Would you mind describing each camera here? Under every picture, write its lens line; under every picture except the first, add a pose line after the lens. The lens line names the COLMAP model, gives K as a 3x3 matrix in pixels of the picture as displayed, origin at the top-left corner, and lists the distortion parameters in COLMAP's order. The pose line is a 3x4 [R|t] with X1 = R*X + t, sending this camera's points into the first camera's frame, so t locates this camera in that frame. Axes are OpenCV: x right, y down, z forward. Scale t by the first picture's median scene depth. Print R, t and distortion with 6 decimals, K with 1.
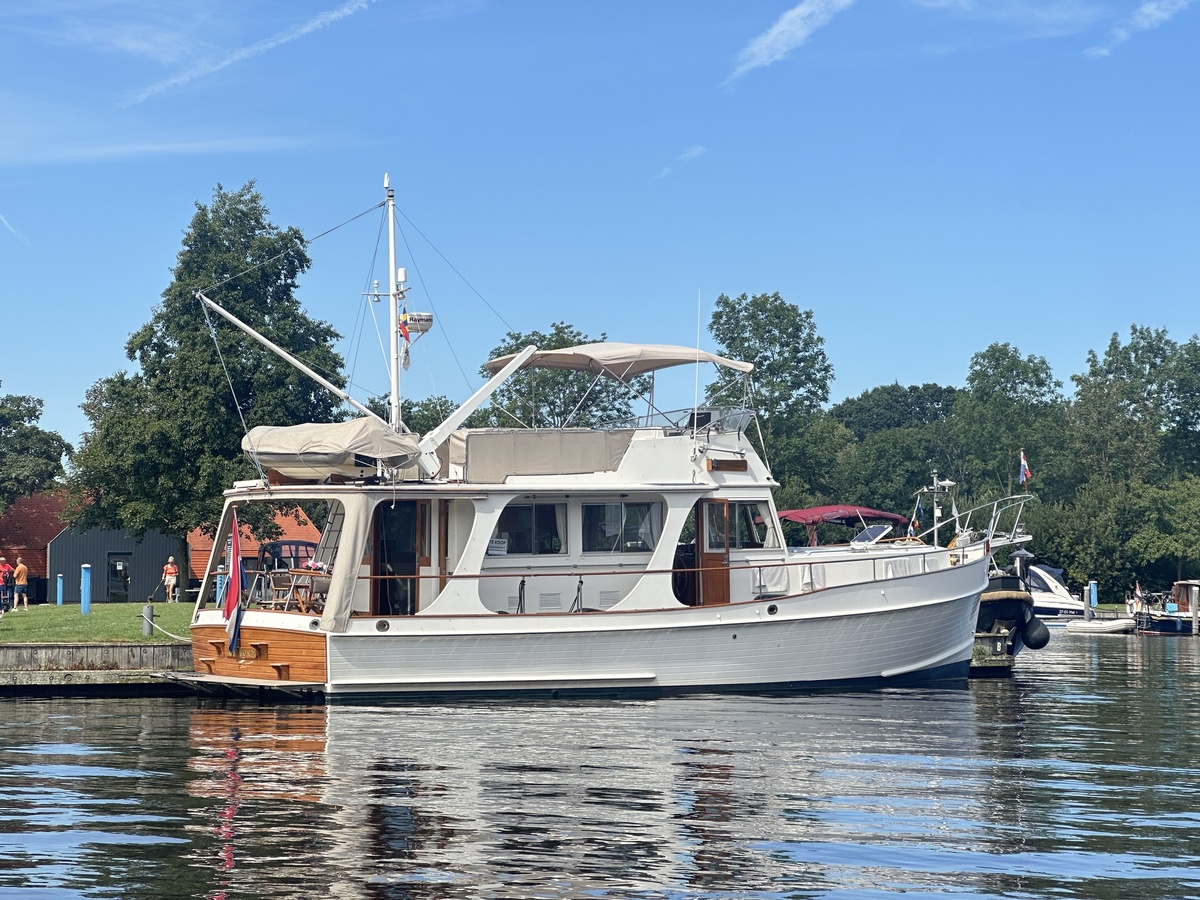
lens RADIAL K [[2715.1, 0, 600.3], [0, 2715.1, 449.1], [0, 0, 1]] dist [-0.706843, 0.000000]
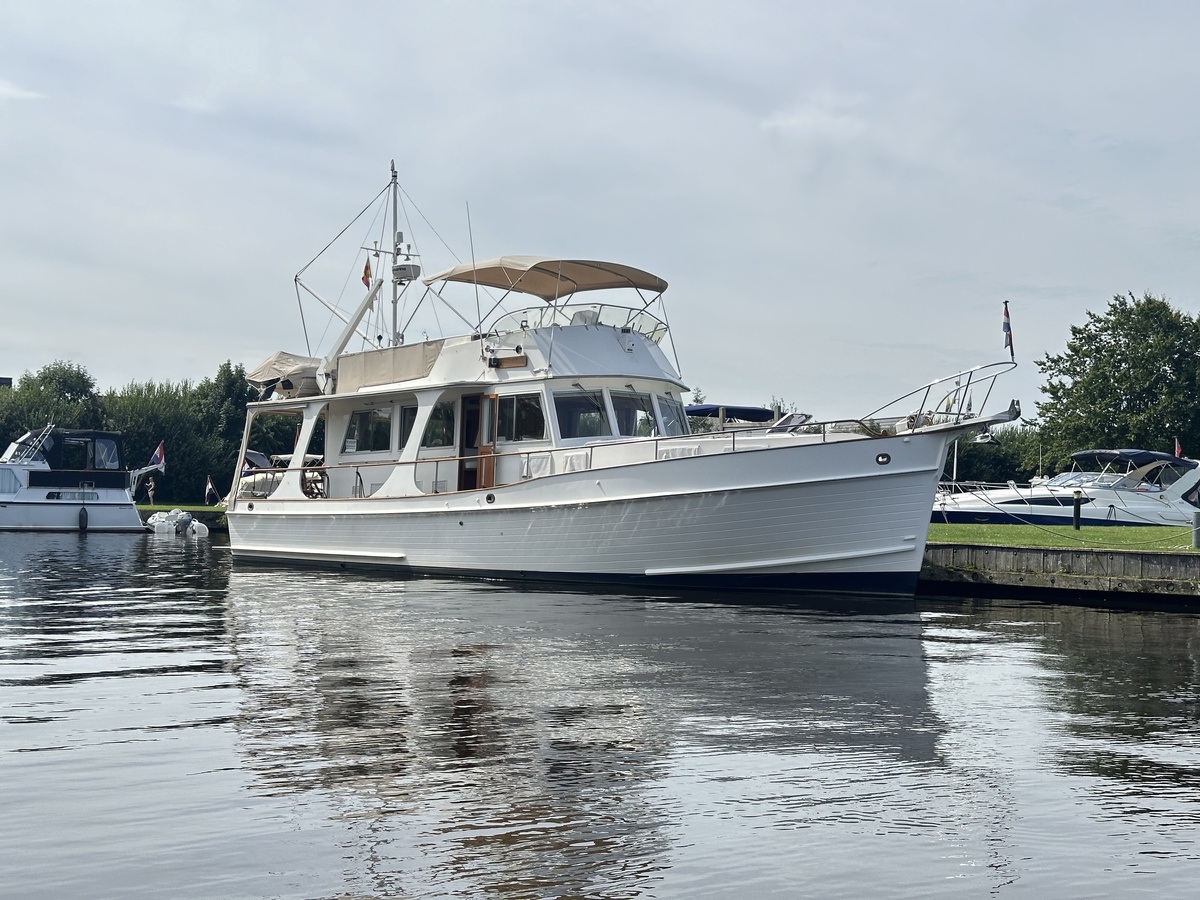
lens RADIAL K [[1800.9, 0, 600.5], [0, 1800.9, 449.9], [0, 0, 1]] dist [-0.008503, 0.000000]
pose [[0.185098, -0.031581, -0.982213, 0.764583], [0.032299, 0.999139, -0.026038, 0.061329], [0.982189, -0.026905, 0.185959, 0.929967]]
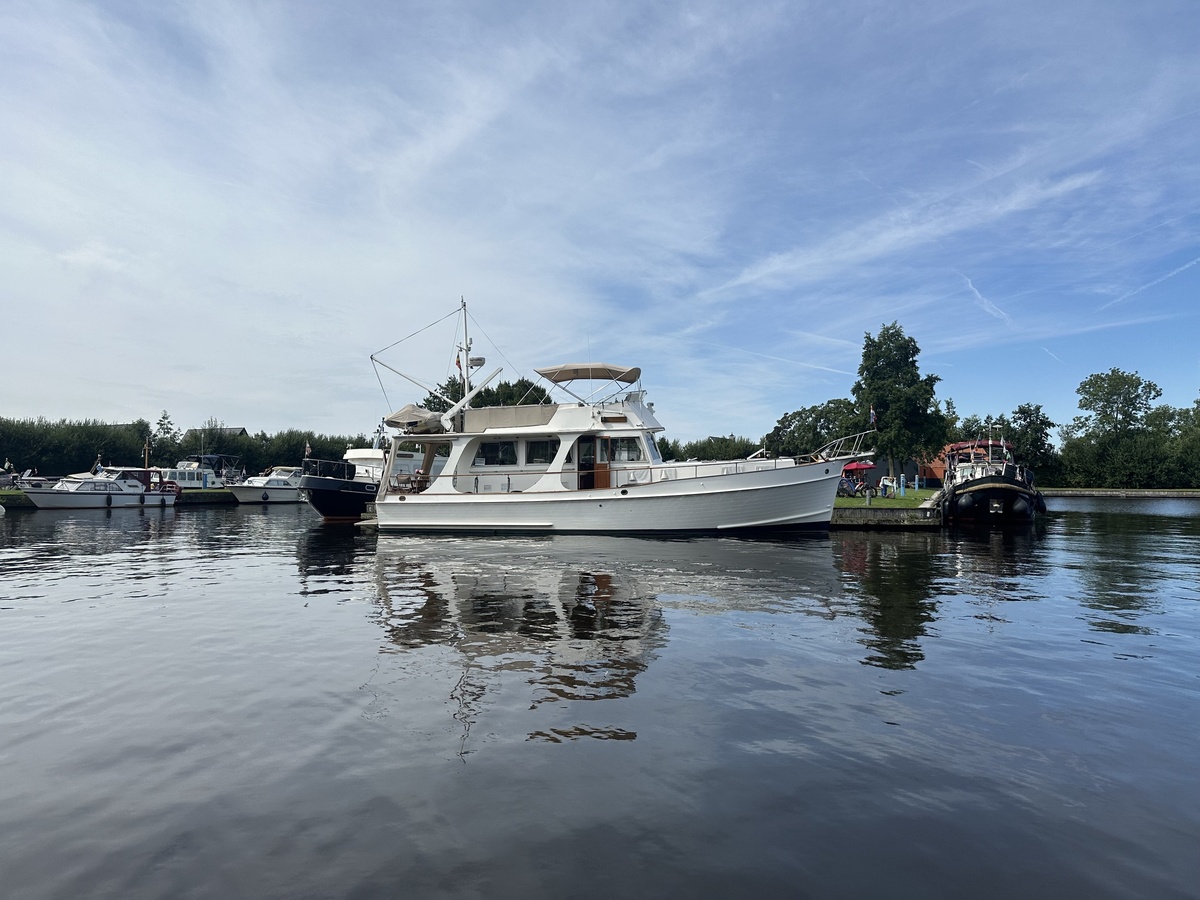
lens RADIAL K [[851.8, 0, 601.7], [0, 851.8, 449.1], [0, 0, 1]] dist [-0.038150, -0.005976]
pose [[0.785556, -0.019462, -0.618484, 0.440542], [0.031445, 0.999469, 0.008488, 0.022916], [0.617991, -0.026116, 0.785751, 0.515525]]
